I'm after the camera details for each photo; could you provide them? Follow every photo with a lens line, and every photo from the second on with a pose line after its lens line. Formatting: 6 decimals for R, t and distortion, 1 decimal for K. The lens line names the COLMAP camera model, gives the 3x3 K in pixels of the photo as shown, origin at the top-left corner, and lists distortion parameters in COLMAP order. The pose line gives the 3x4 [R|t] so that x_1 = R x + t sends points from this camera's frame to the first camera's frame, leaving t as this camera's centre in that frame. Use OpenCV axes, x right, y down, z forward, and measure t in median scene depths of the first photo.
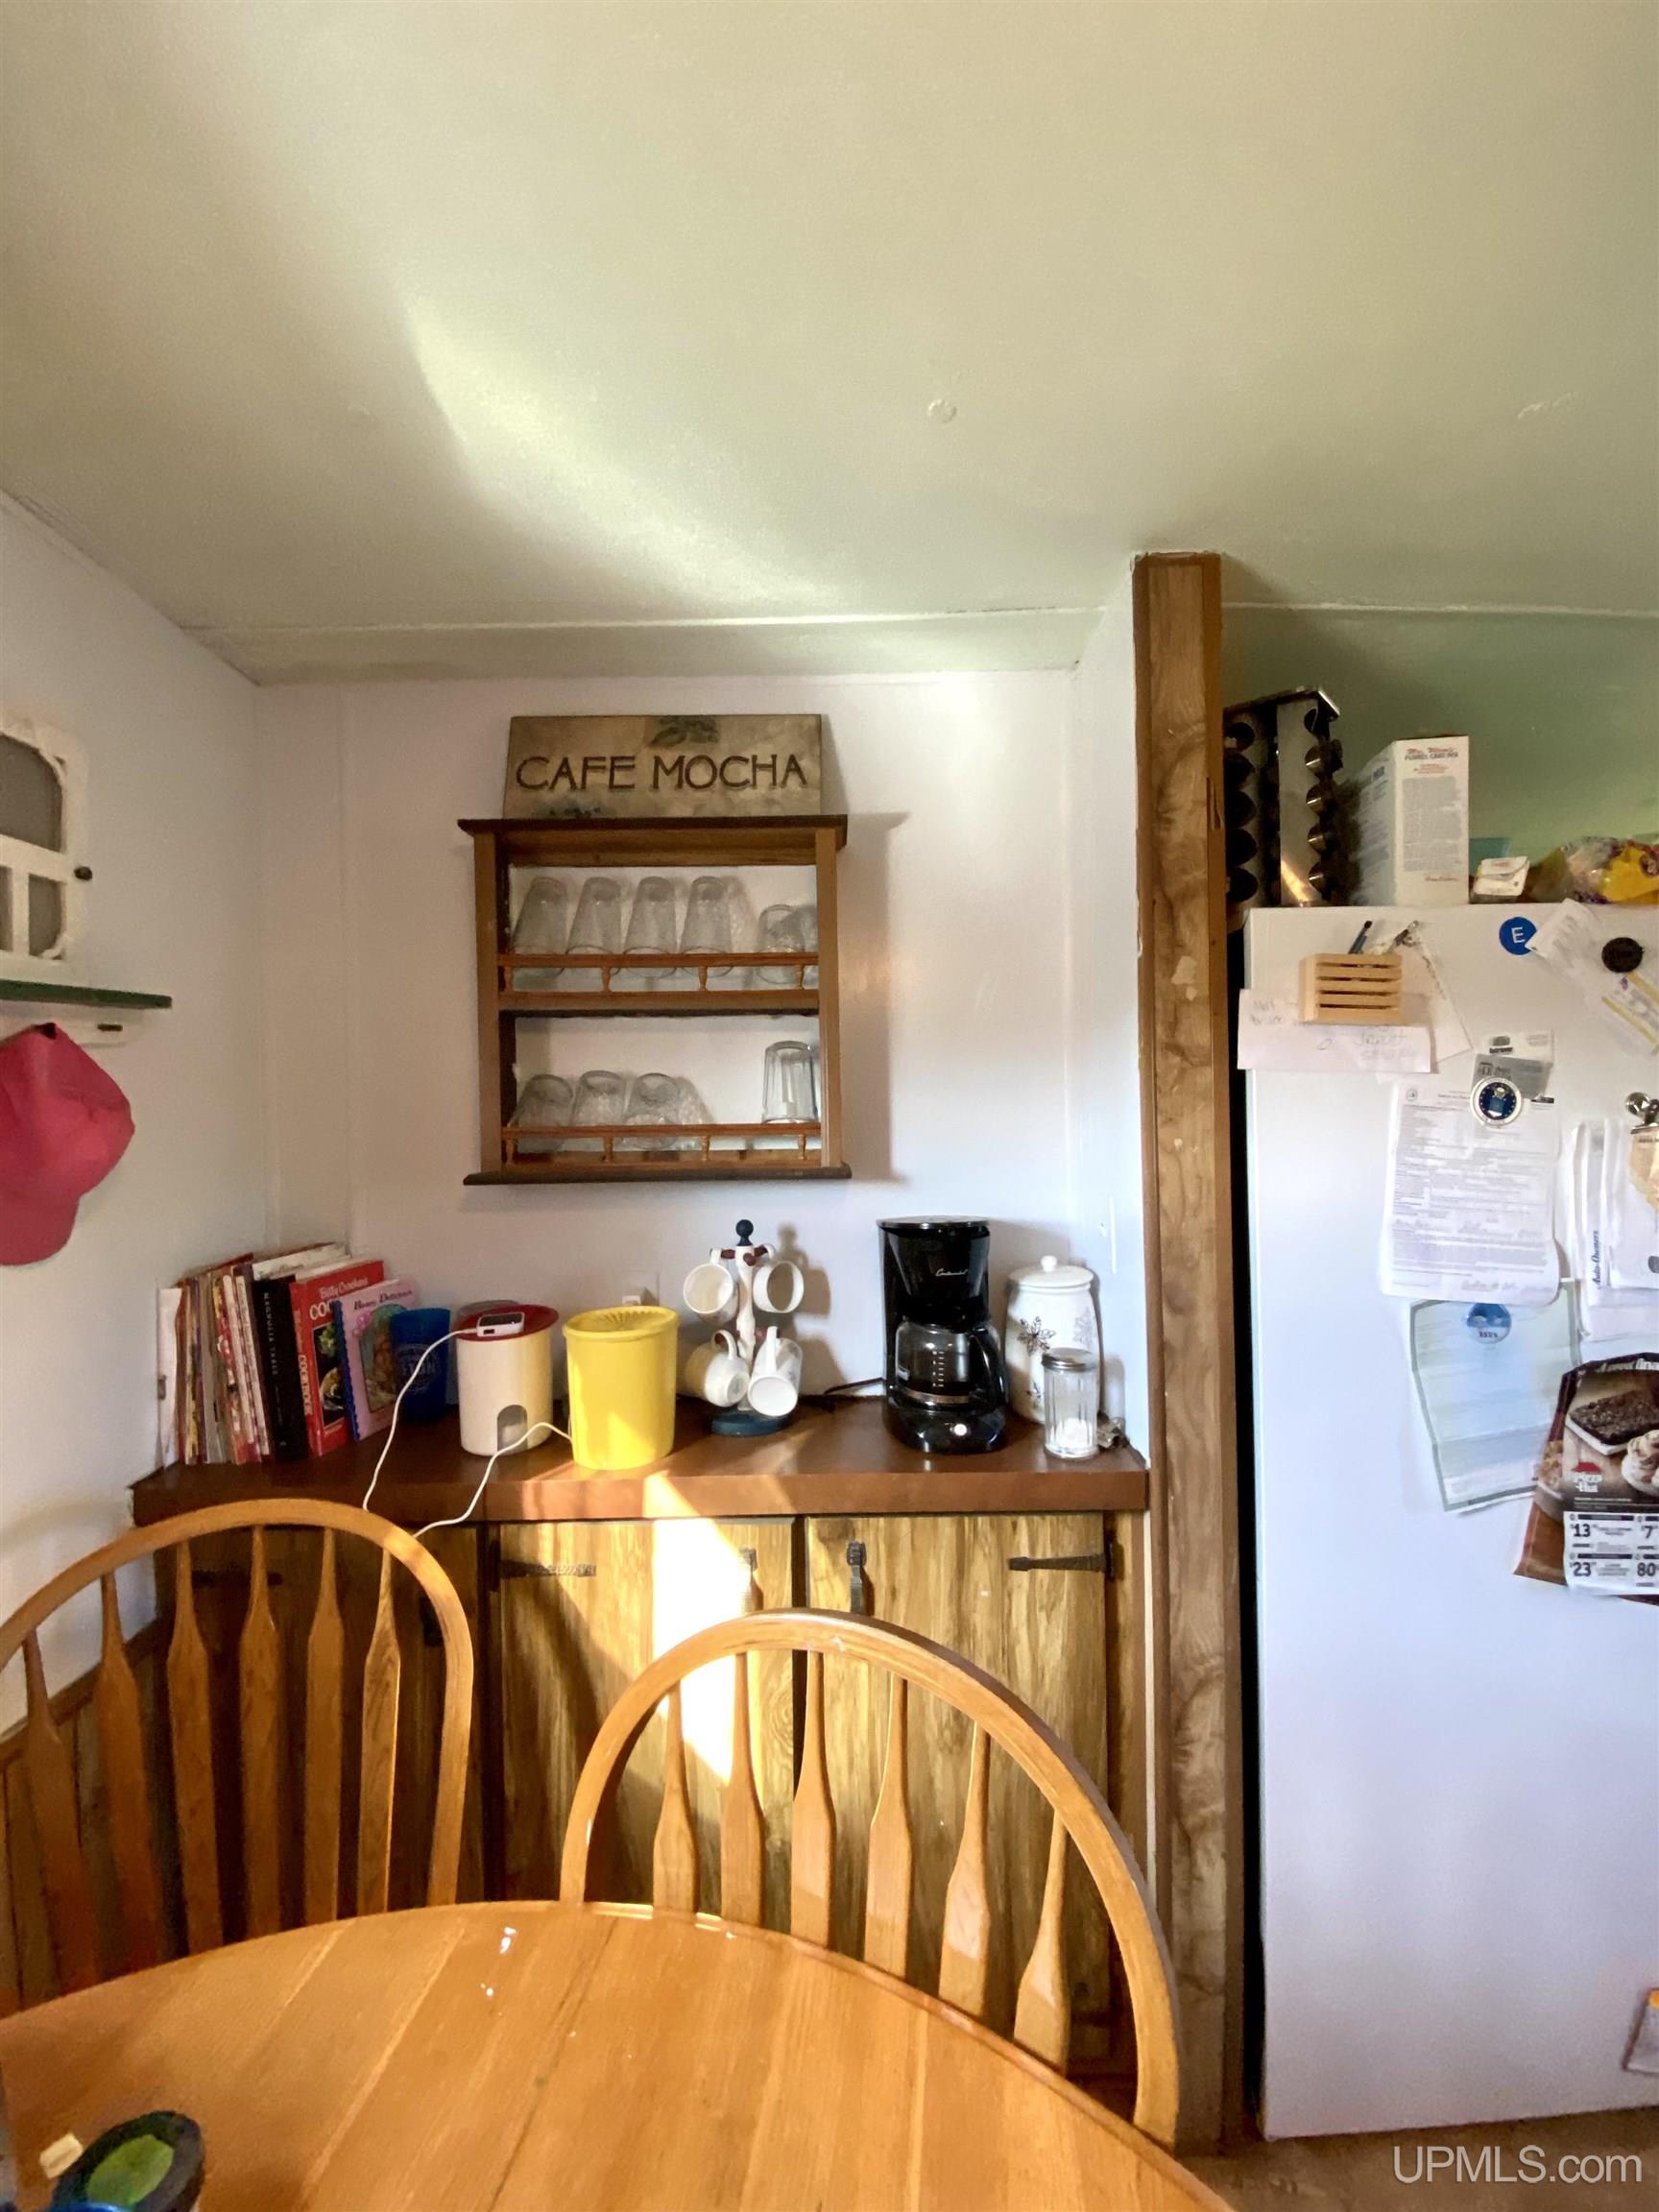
lens RADIAL K [[889.6, 0, 828.1], [0, 889.6, 1113.7], [0, 0, 1]] dist [0.019992, -0.017210]
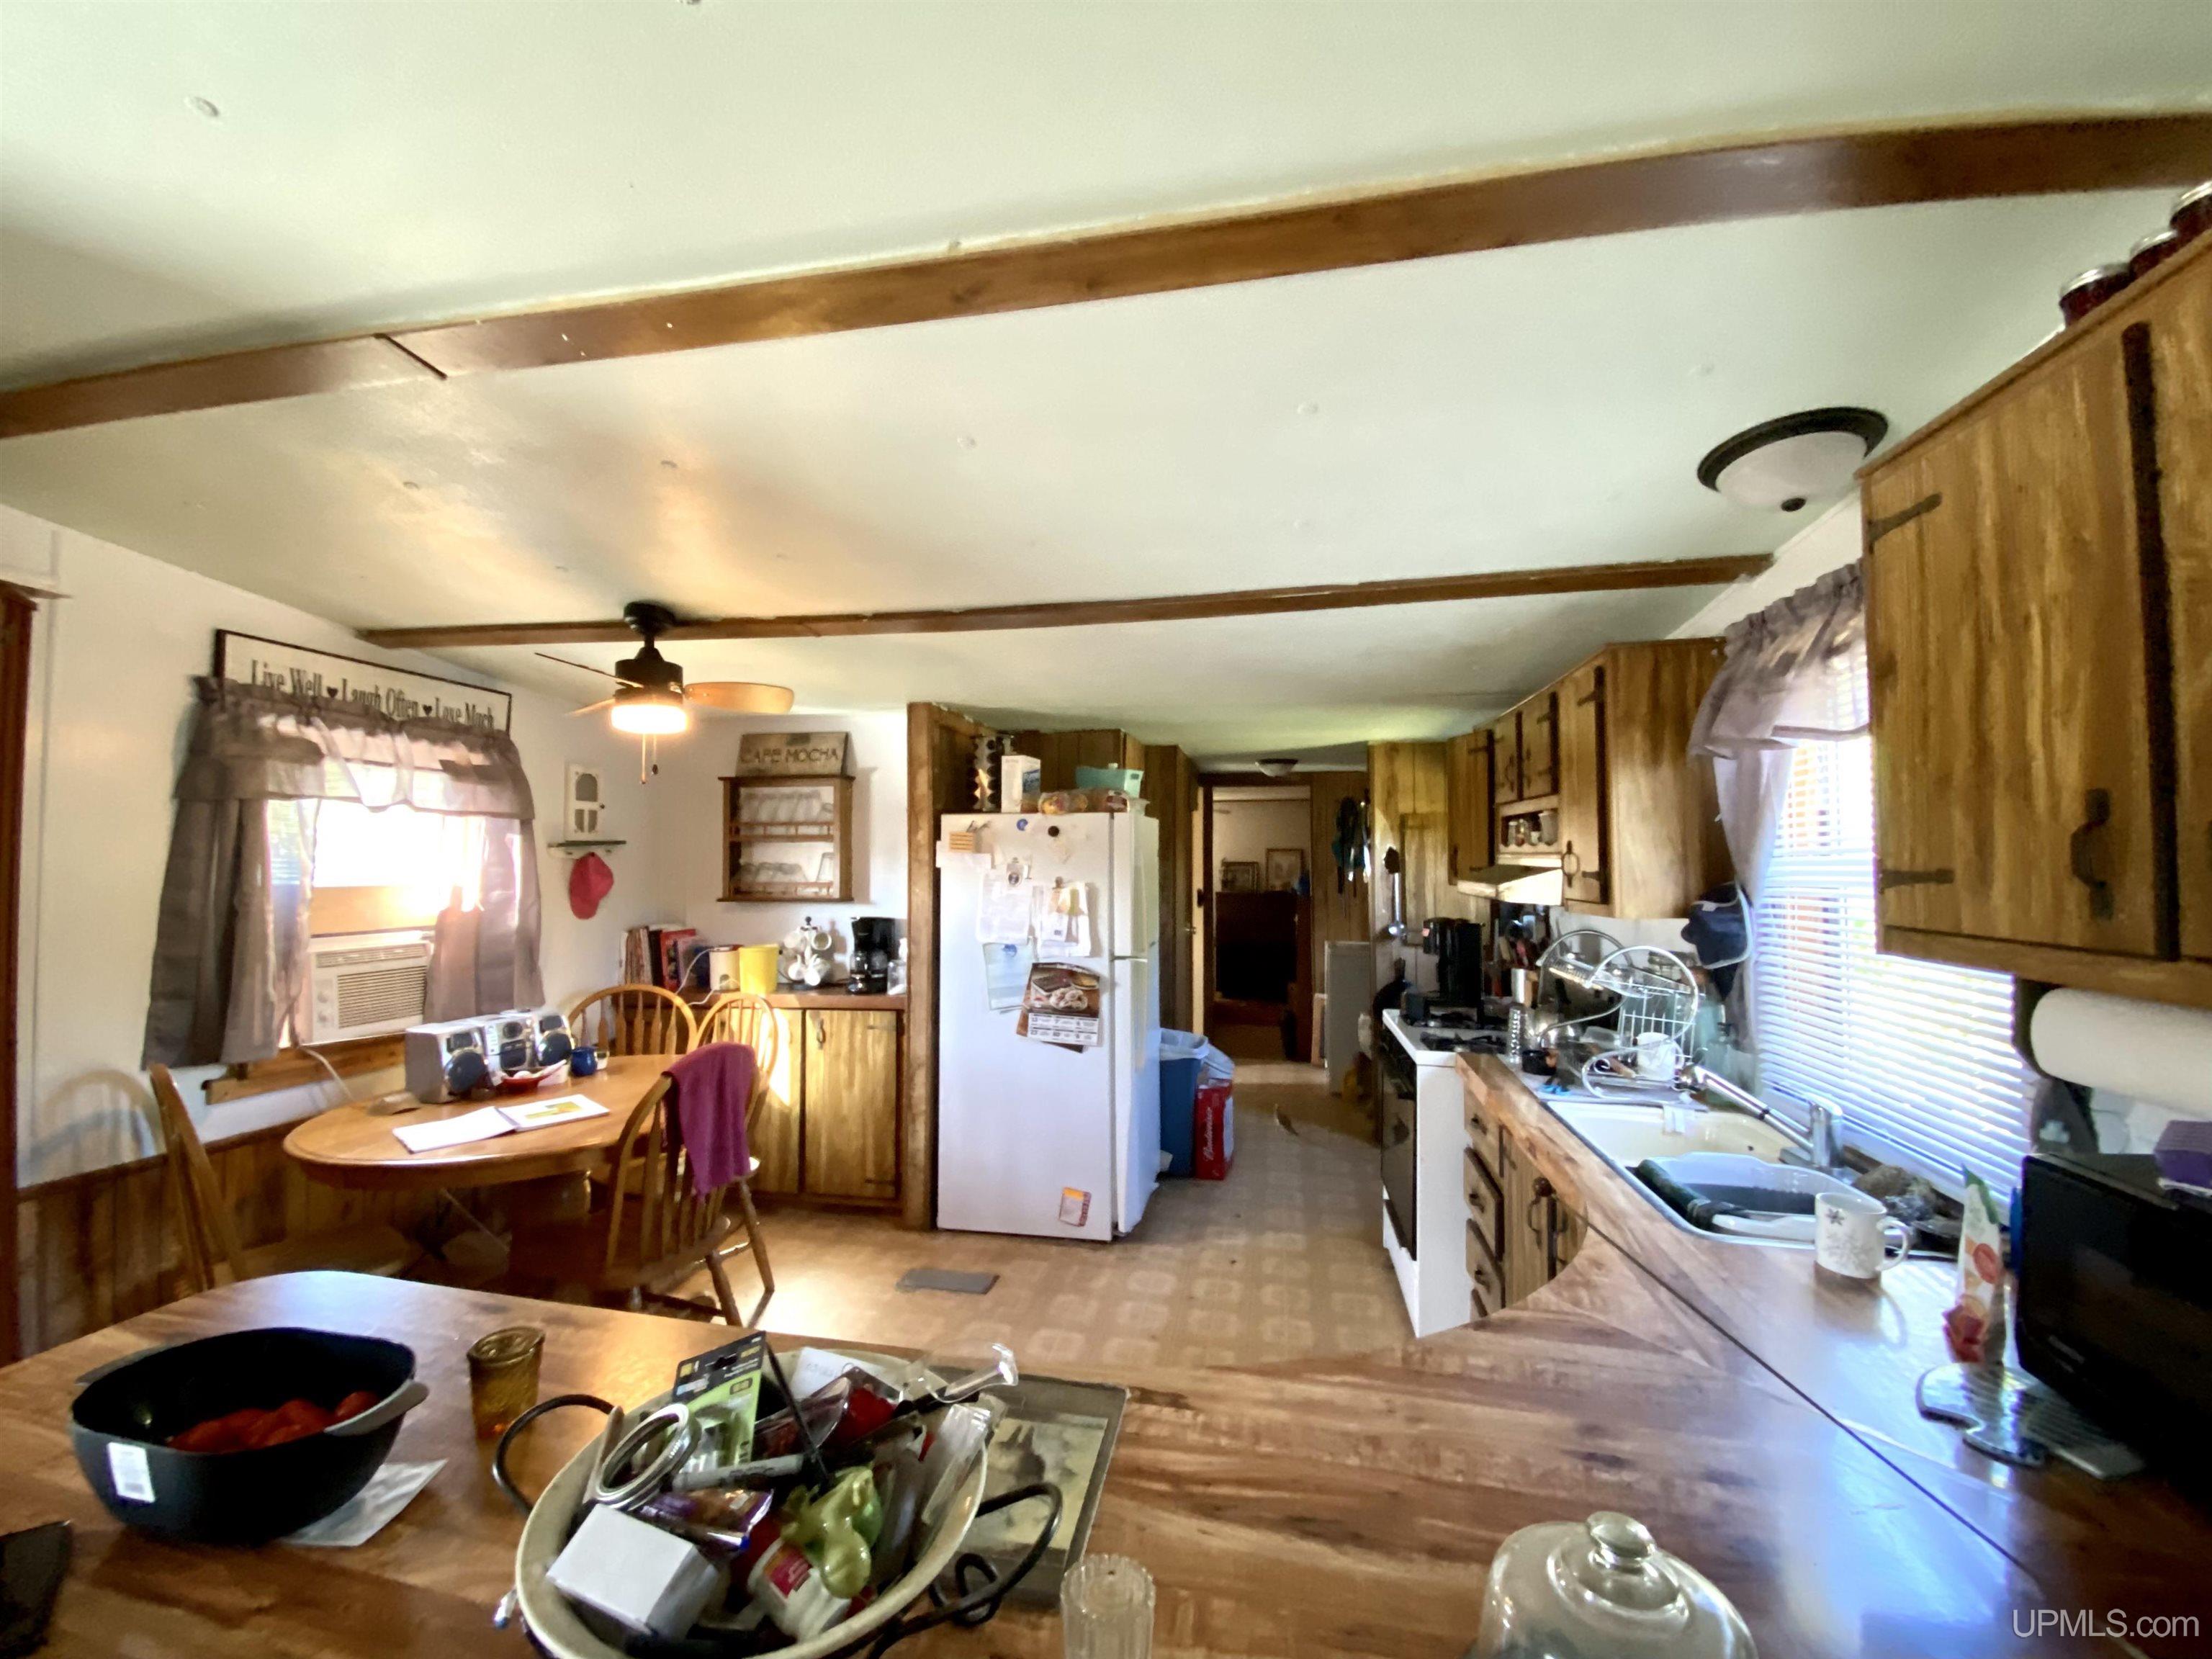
lens RADIAL K [[889.6, 0, 1119.9], [0, 889.6, 825.8], [0, 0, 1]] dist [0.019992, -0.017210]
pose [[0.985890, 0.005056, -0.167321, 1.519380], [-0.010215, 0.999498, -0.029988, -0.101288], [0.167085, 0.031274, 0.985446, -1.835245]]
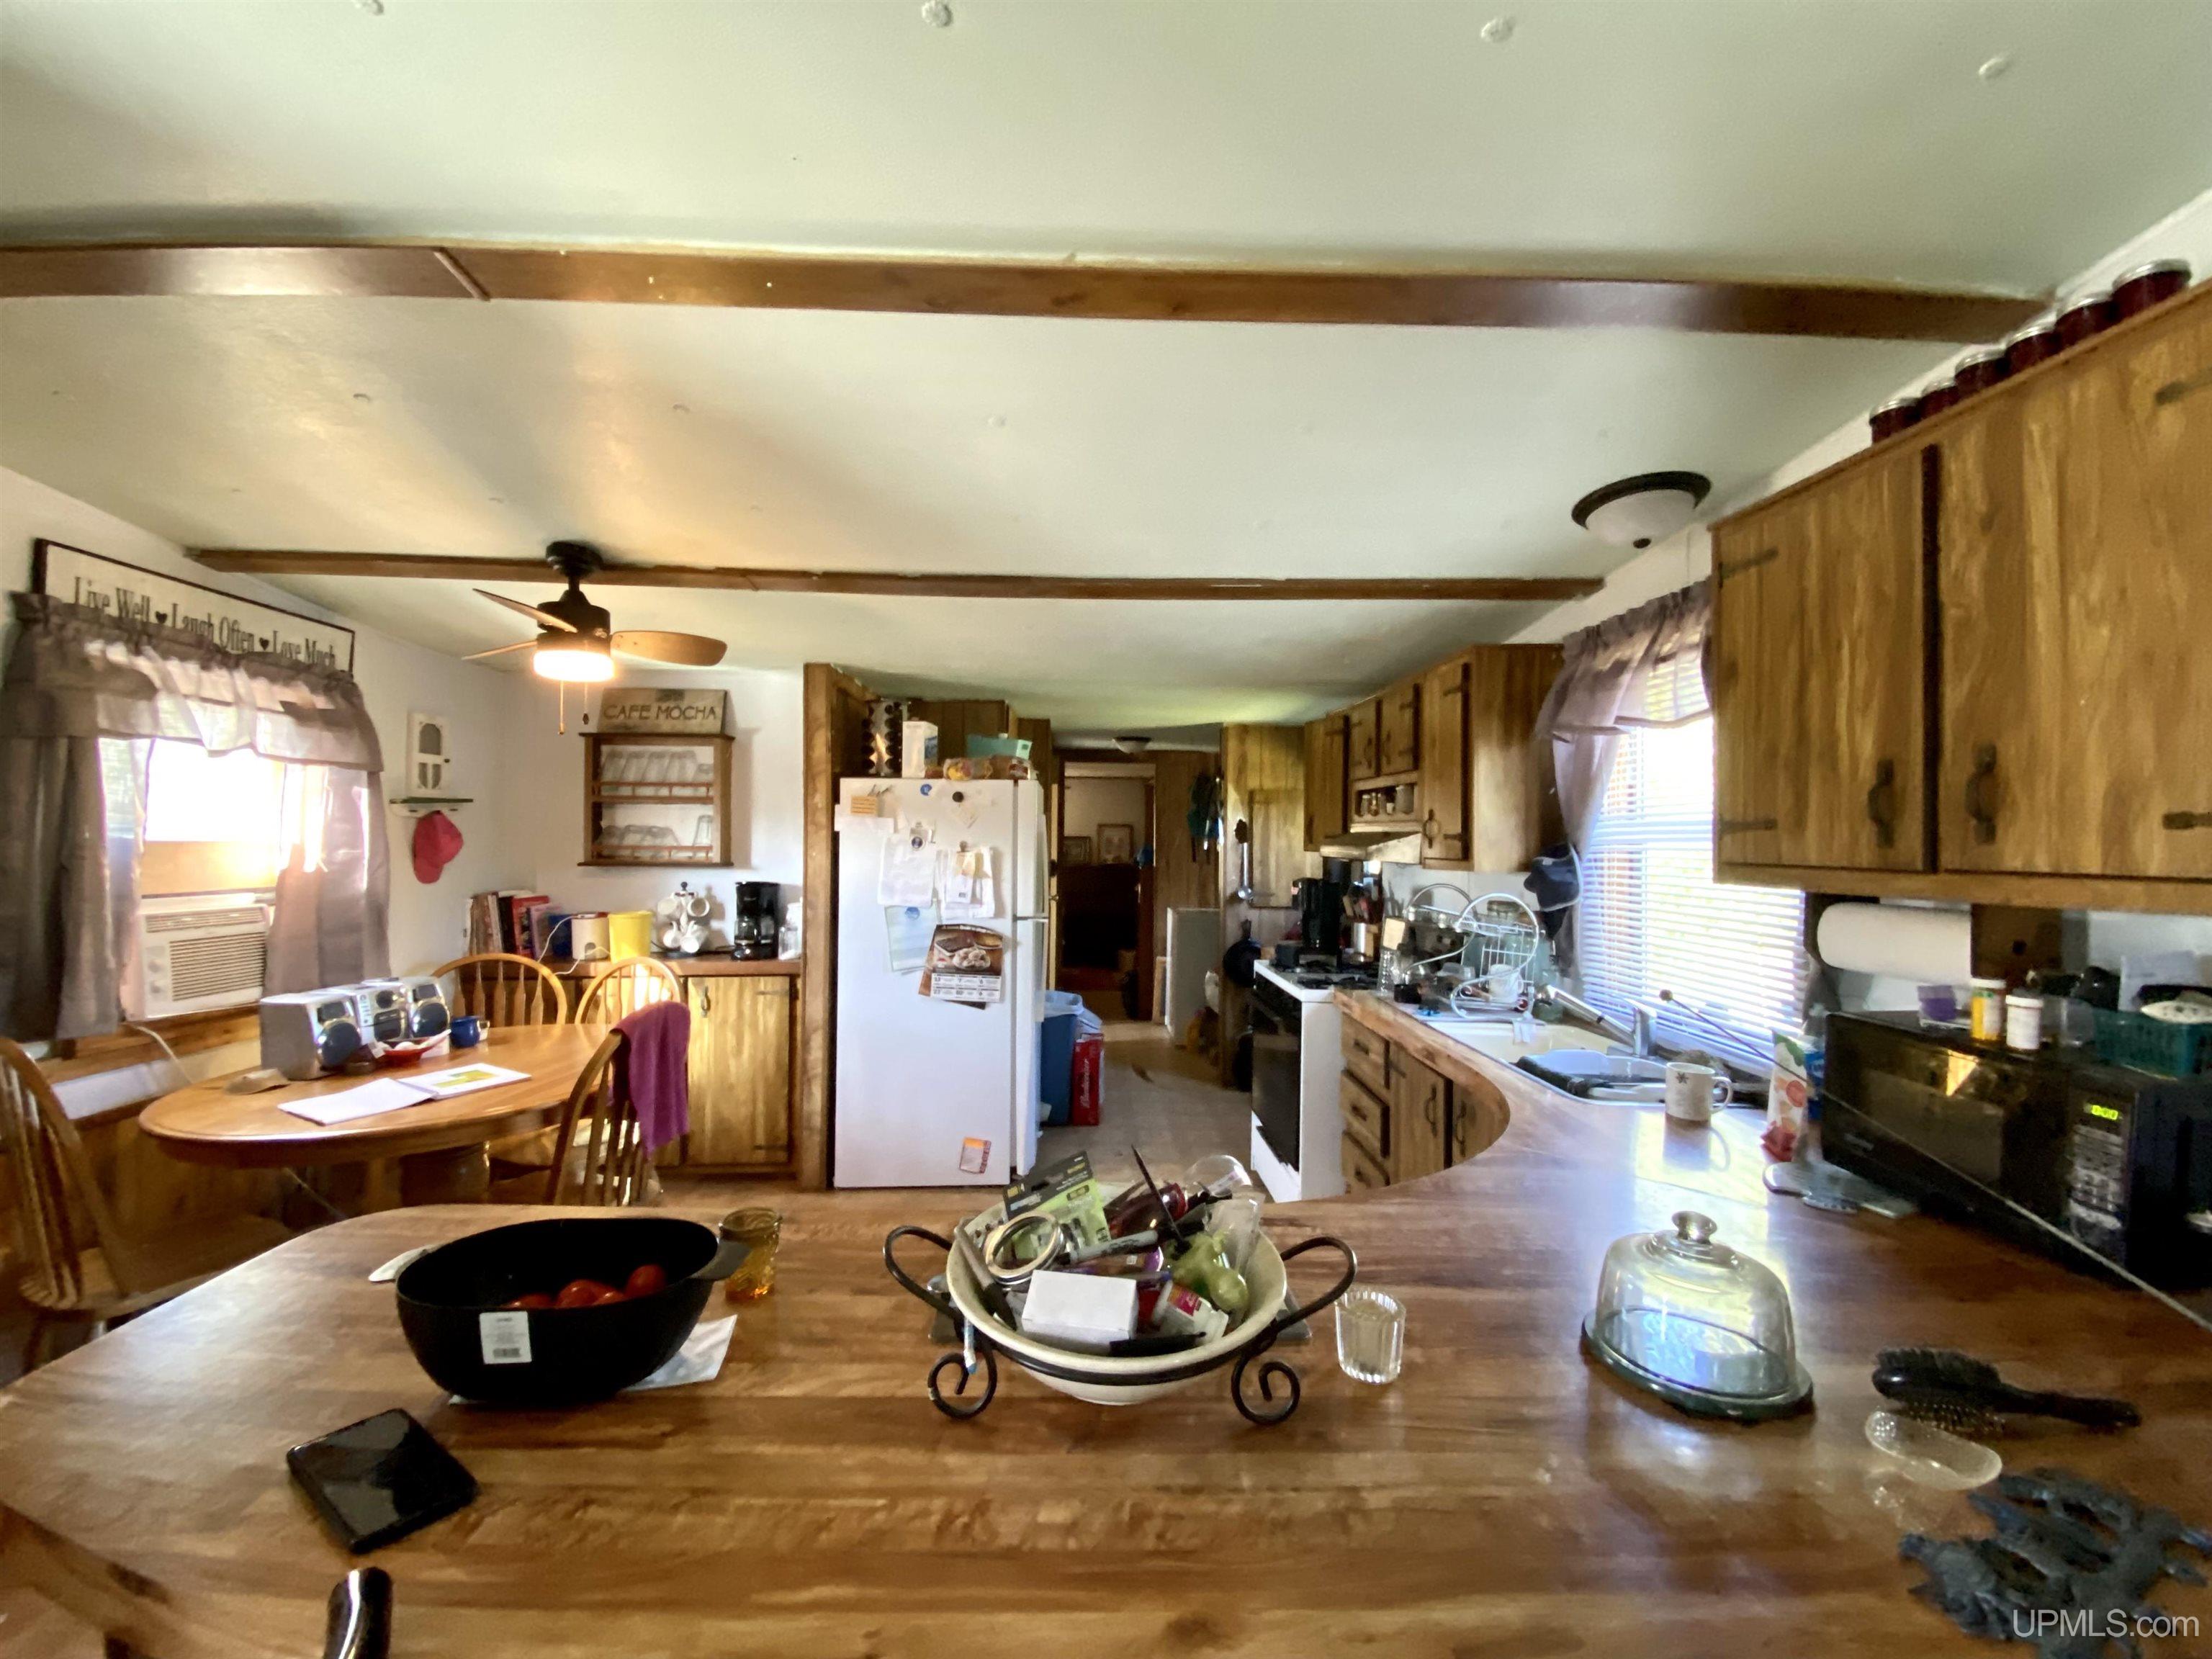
lens RADIAL K [[889.6, 0, 1113.2], [0, 889.6, 826.8], [0, 0, 1]] dist [0.019992, -0.017210]
pose [[0.998048, 0.020115, 0.059131, 1.173908], [-0.019598, 0.999765, -0.009308, -0.050237], [-0.059305, 0.008131, 0.998207, -2.021252]]
